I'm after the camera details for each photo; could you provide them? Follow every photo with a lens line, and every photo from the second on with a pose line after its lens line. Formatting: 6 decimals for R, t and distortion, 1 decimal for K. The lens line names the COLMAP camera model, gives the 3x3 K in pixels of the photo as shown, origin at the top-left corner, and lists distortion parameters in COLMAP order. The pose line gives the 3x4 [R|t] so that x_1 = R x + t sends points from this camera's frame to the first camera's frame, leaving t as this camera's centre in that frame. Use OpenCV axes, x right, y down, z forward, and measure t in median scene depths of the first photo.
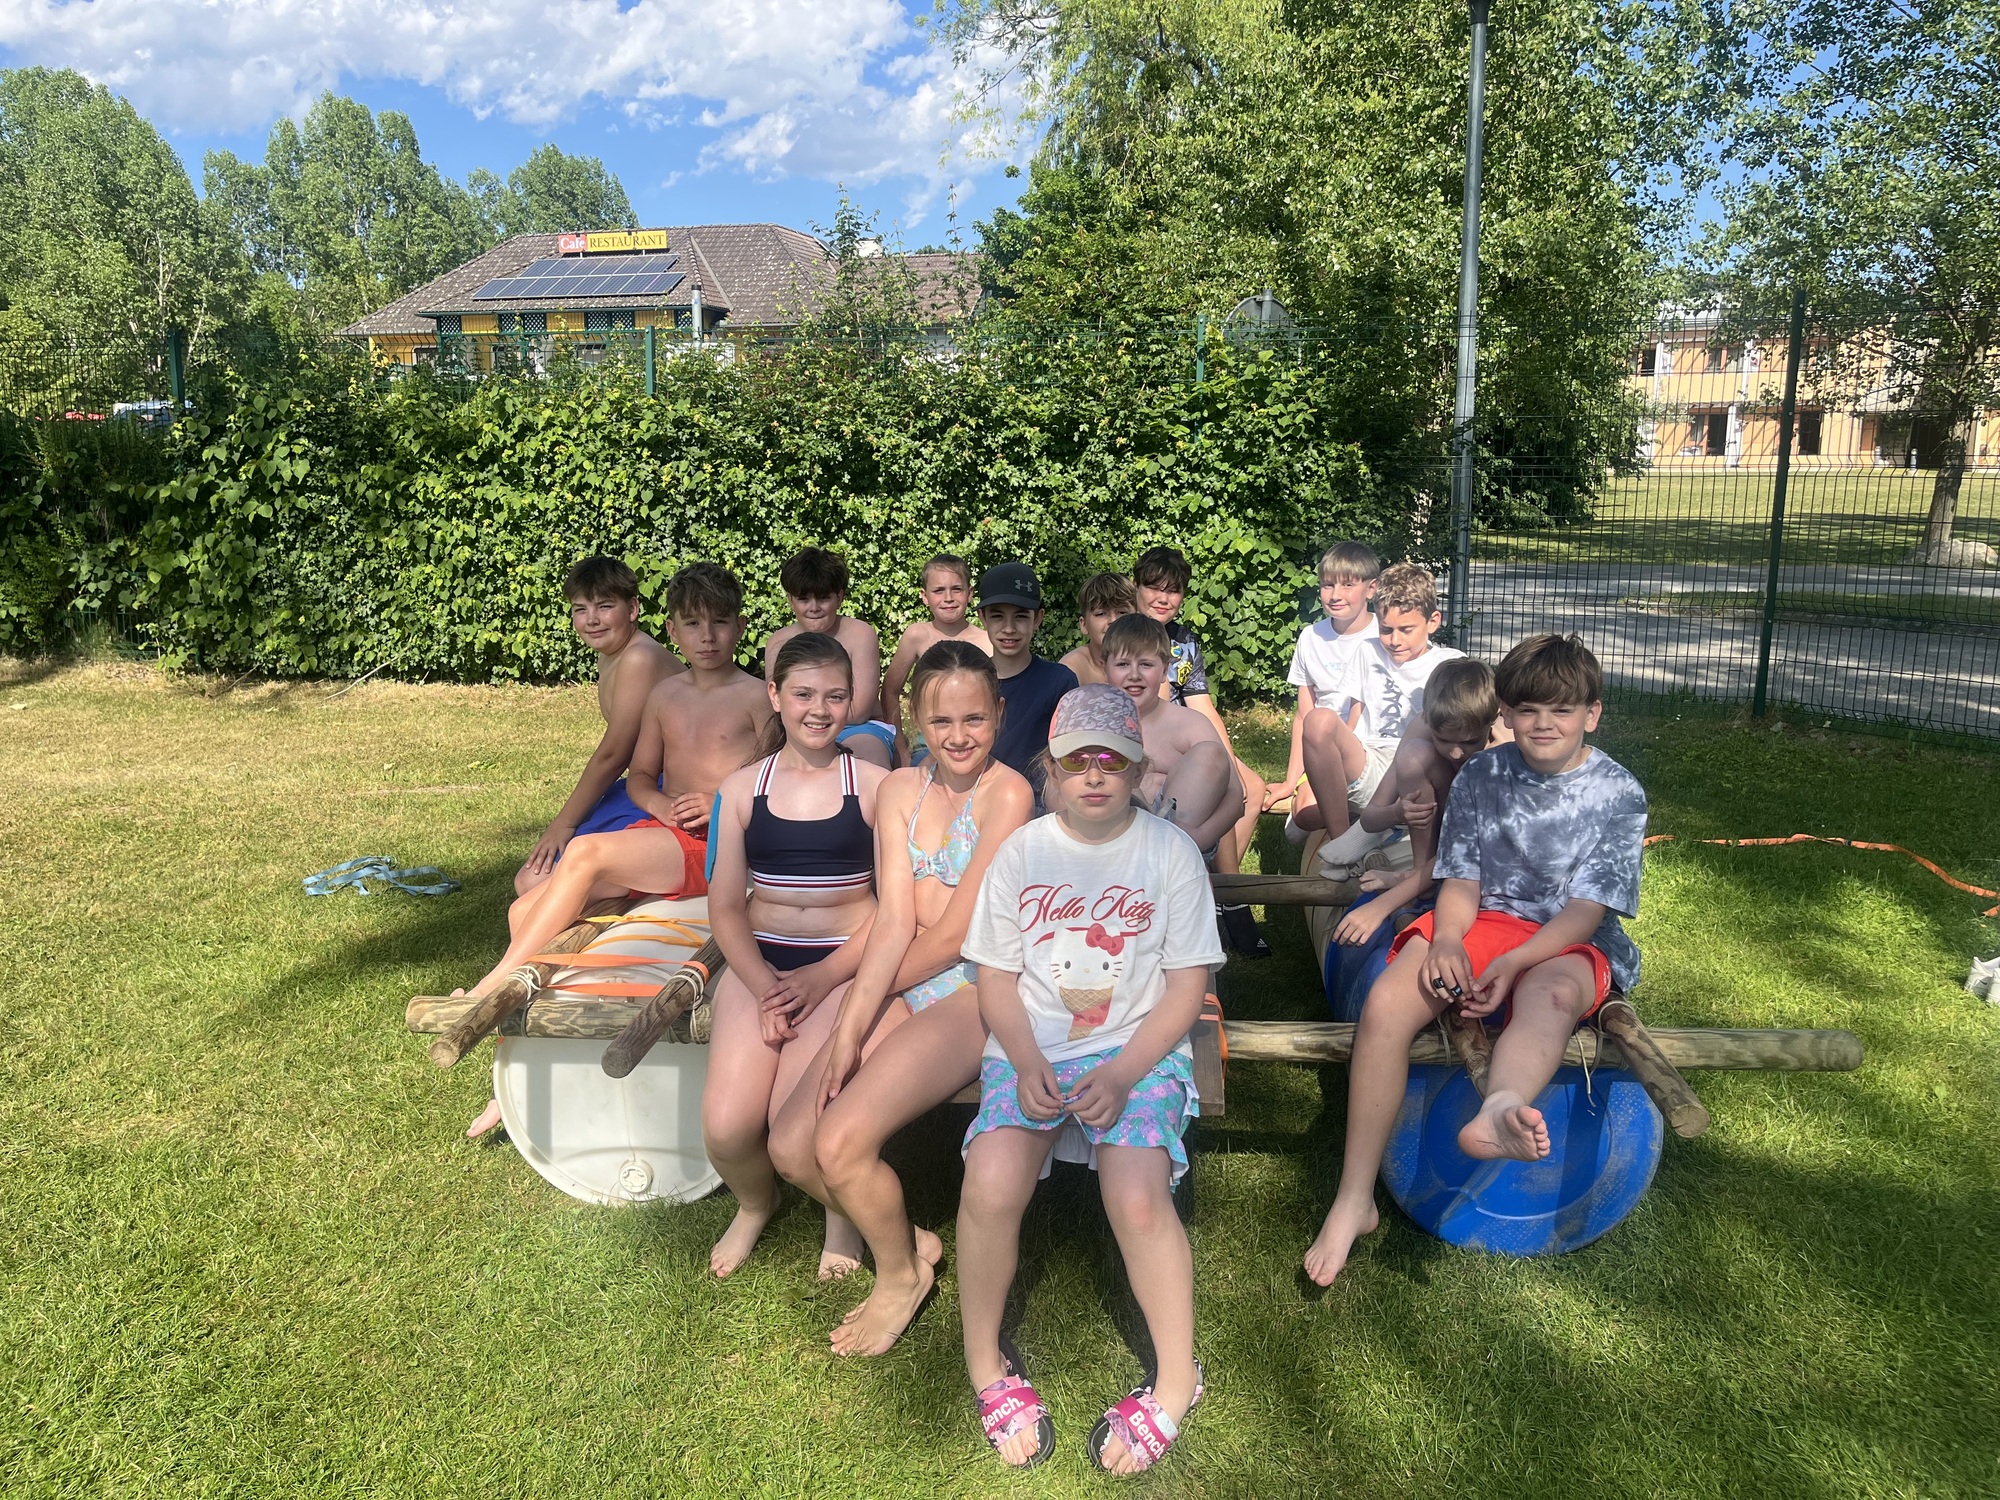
lens RADIAL K [[1512.9, 0, 995.0], [0, 1512.9, 738.3], [0, 0, 1]] dist [0.079855, -0.113838]
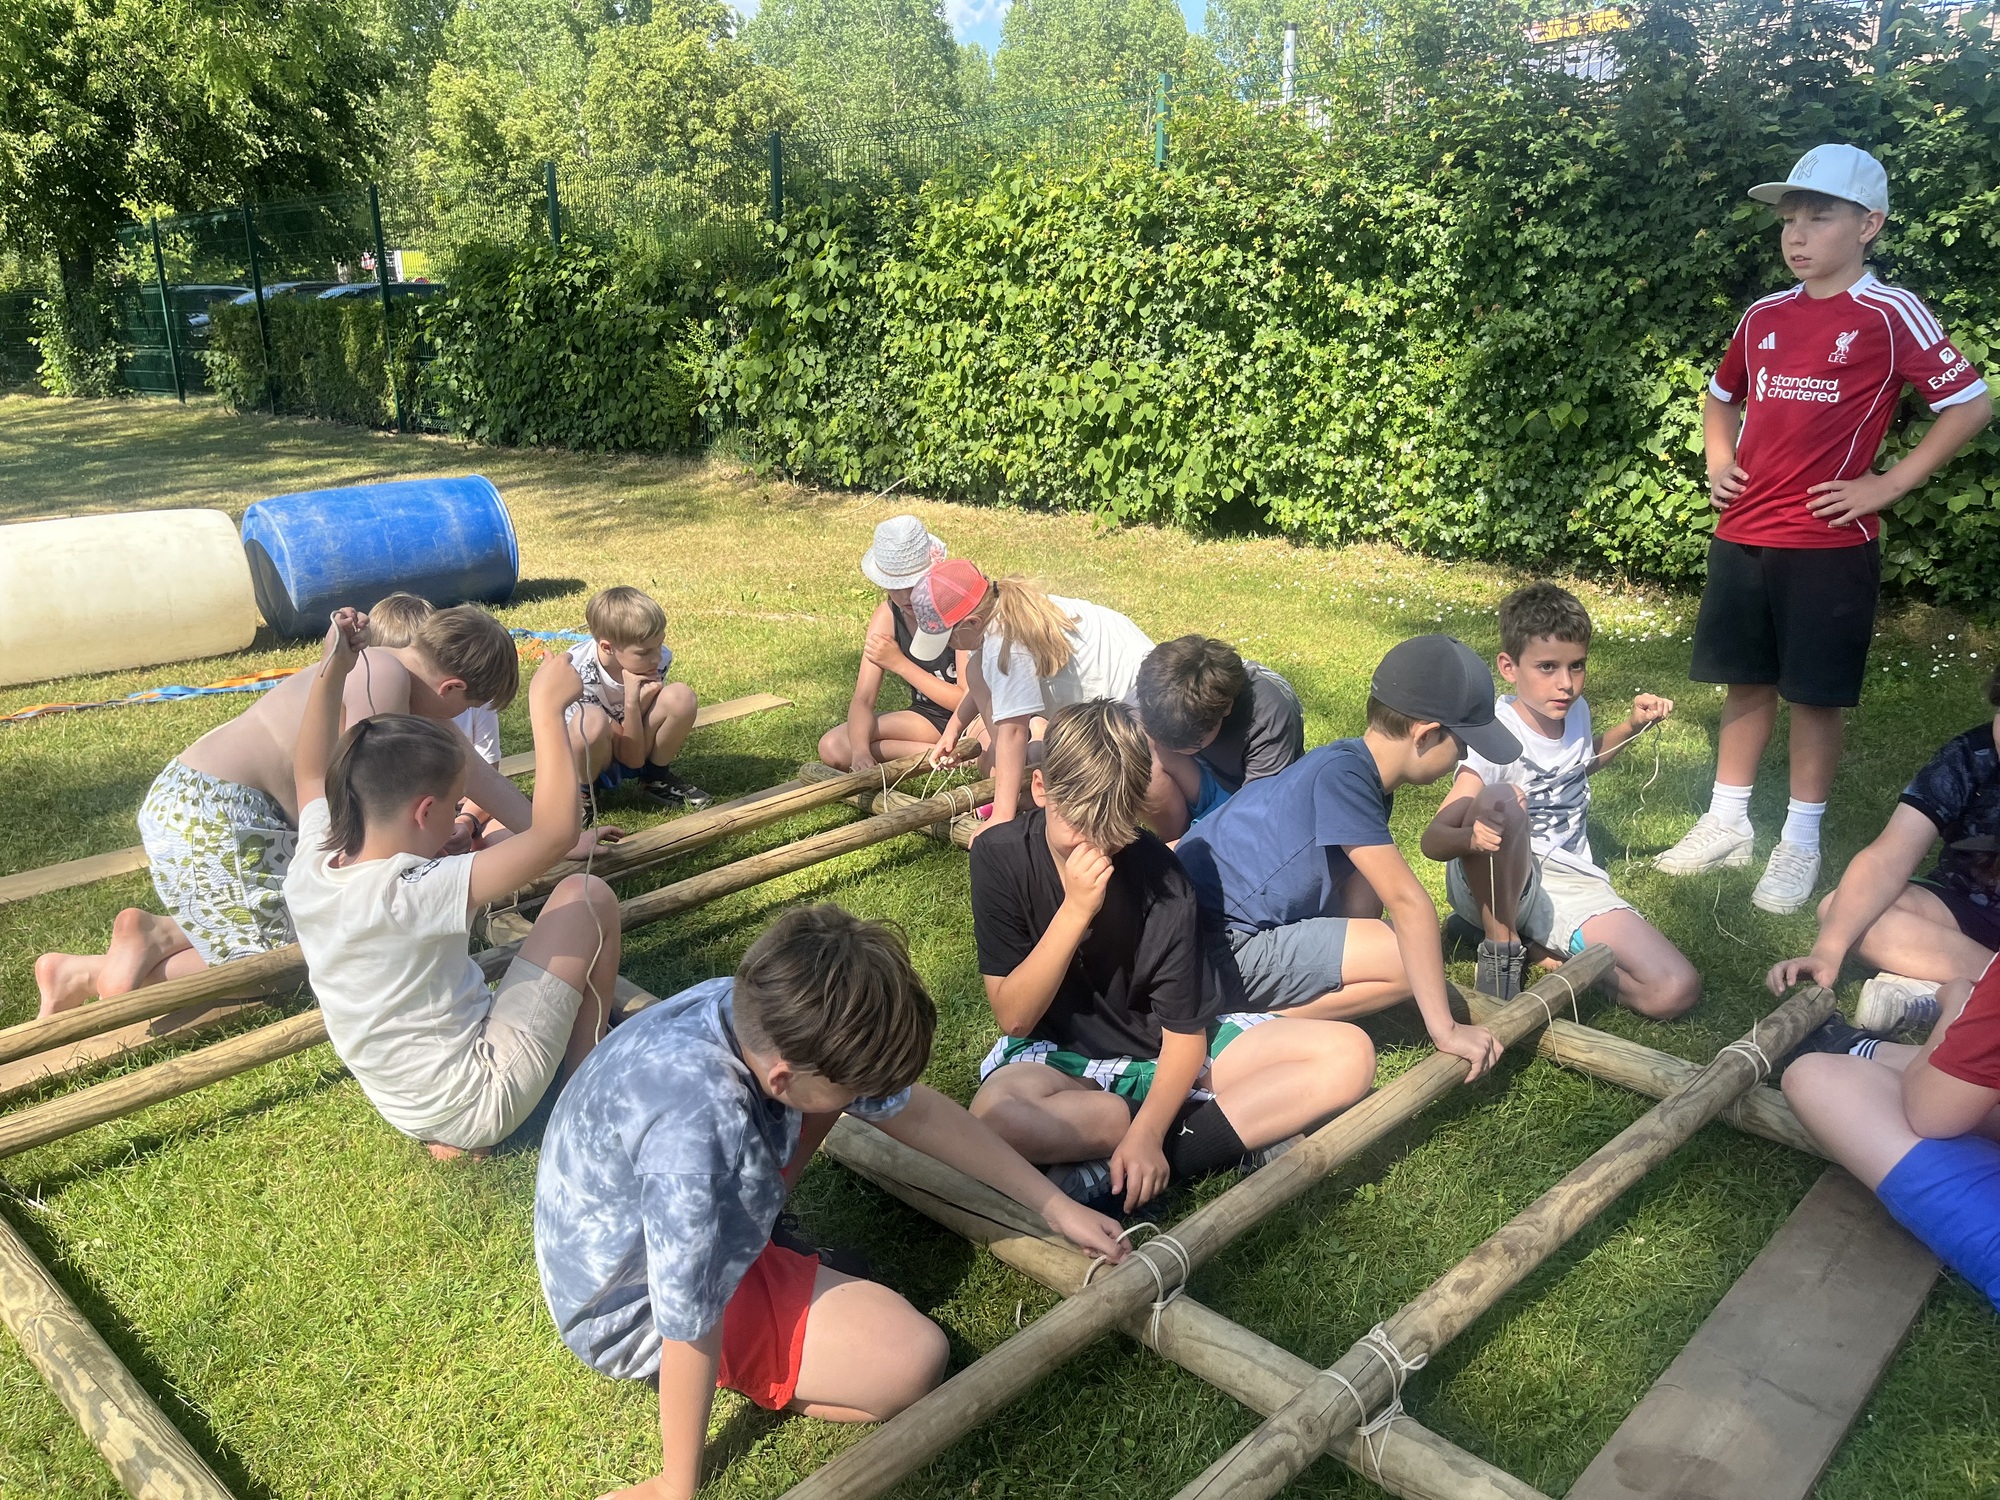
lens RADIAL K [[1515.6, 0, 1008.9], [0, 1515.6, 745.1], [0, 0, 1]] dist [0.064825, -0.074275]
pose [[0.829994, 0.144004, -0.538862, 0.192524], [-0.083297, 0.987265, 0.135535, -0.019085], [0.551517, -0.067608, 0.831419, 0.242158]]
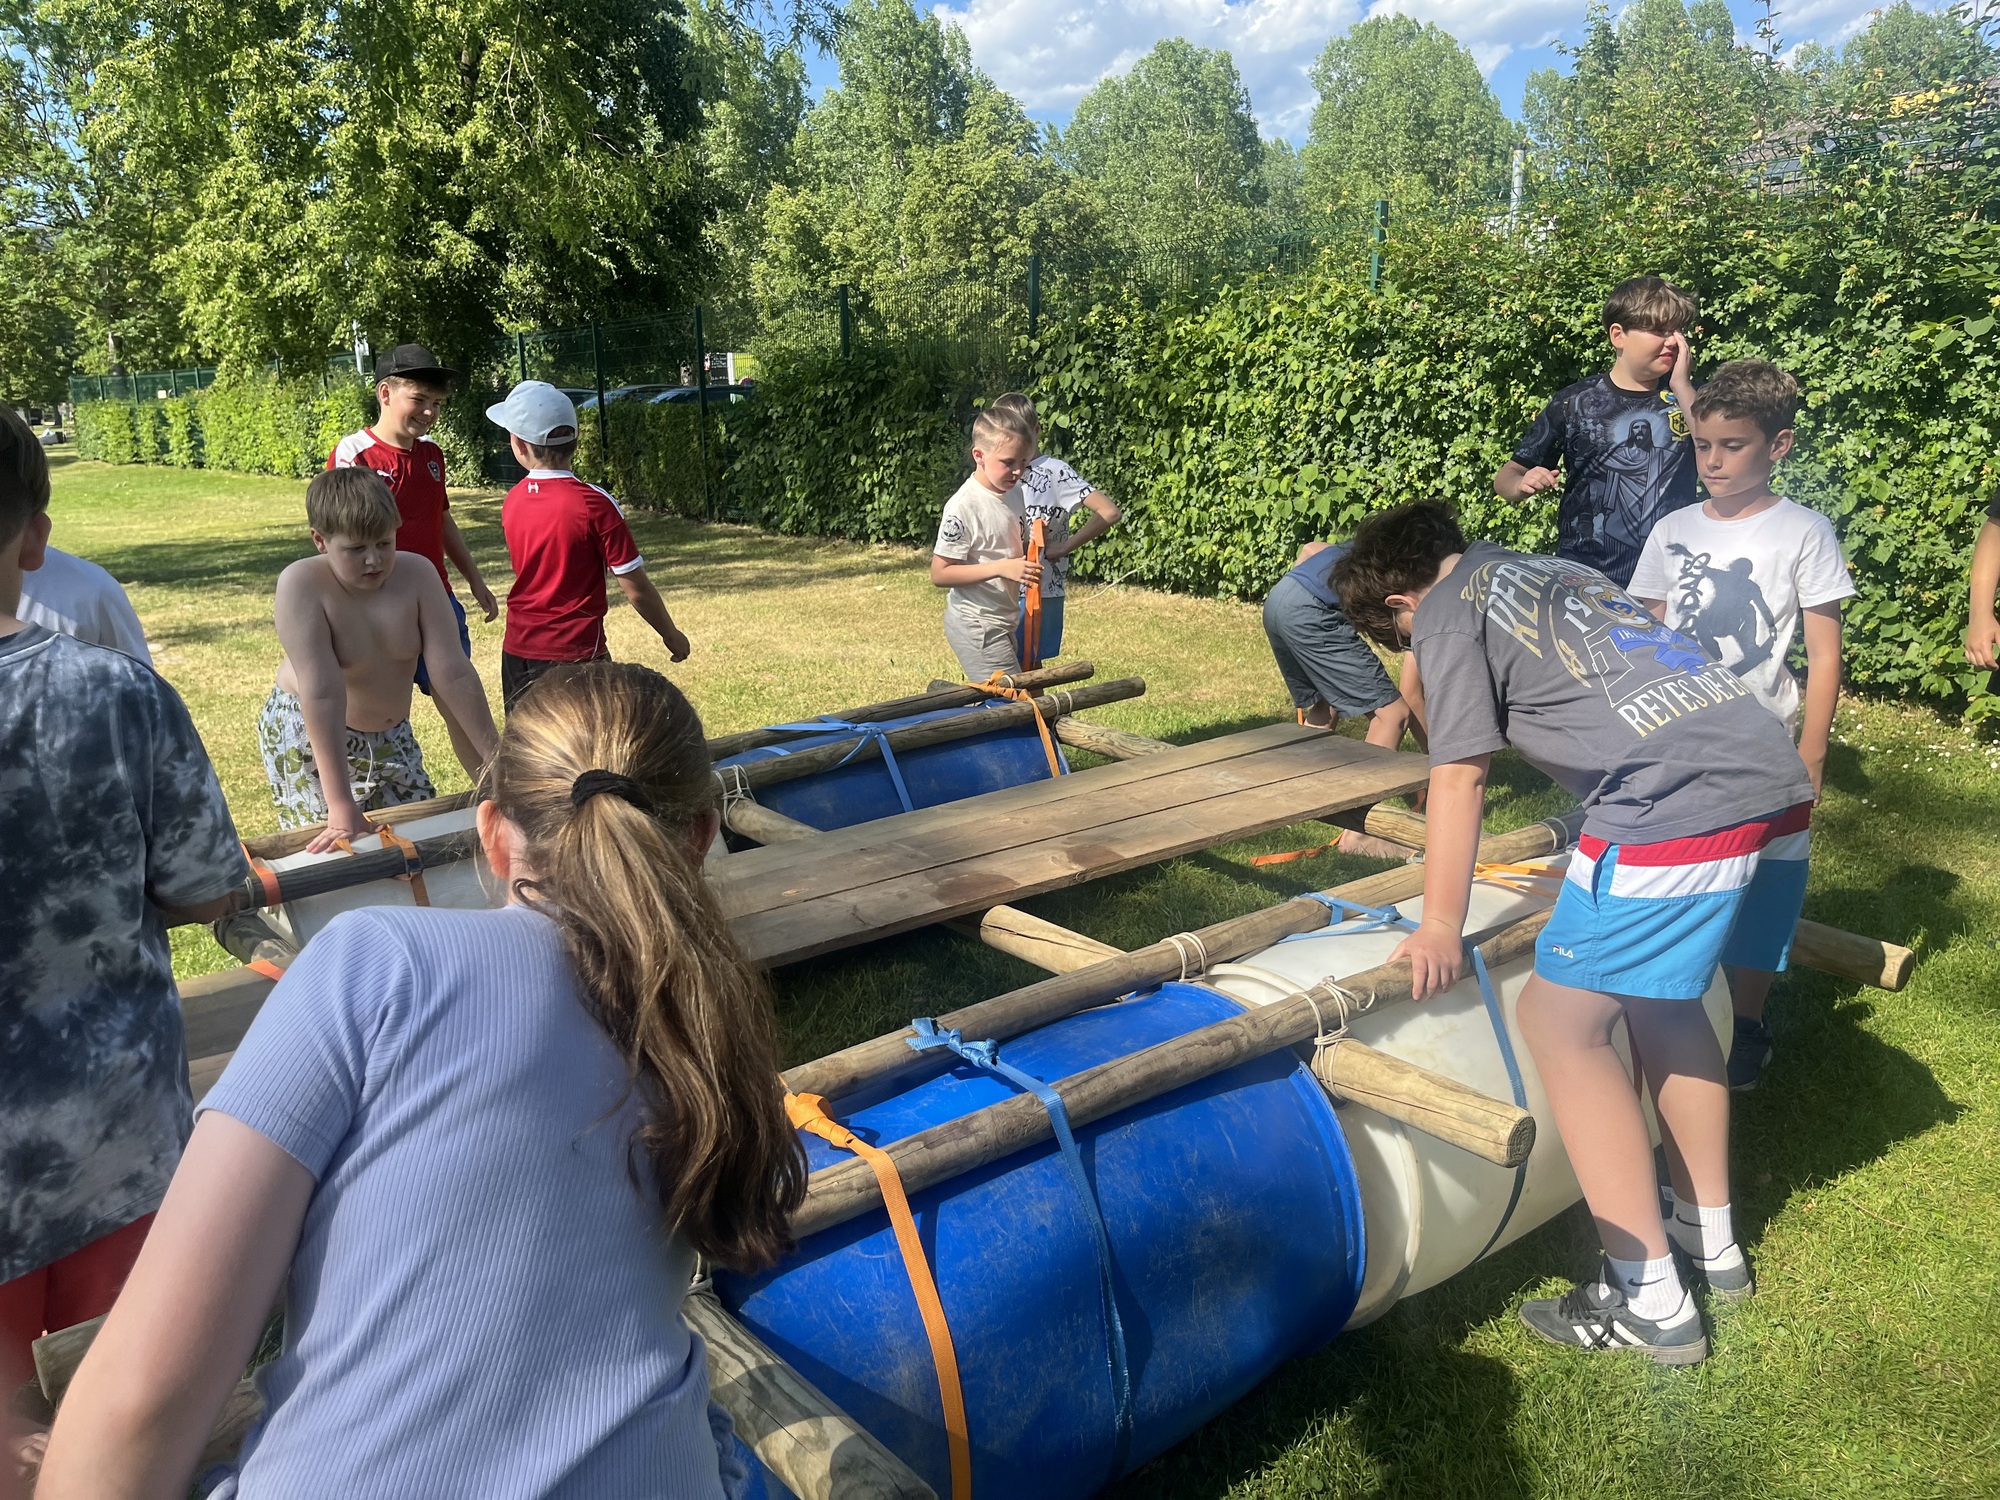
lens RADIAL K [[1512.9, 0, 995.0], [0, 1512.9, 738.3], [0, 0, 1]] dist [0.079855, -0.113838]
pose [[0.702398, 0.140804, -0.697719, 0.263332], [-0.102498, 0.990031, 0.096609, -0.027073], [0.704366, 0.003657, 0.709827, 0.220762]]
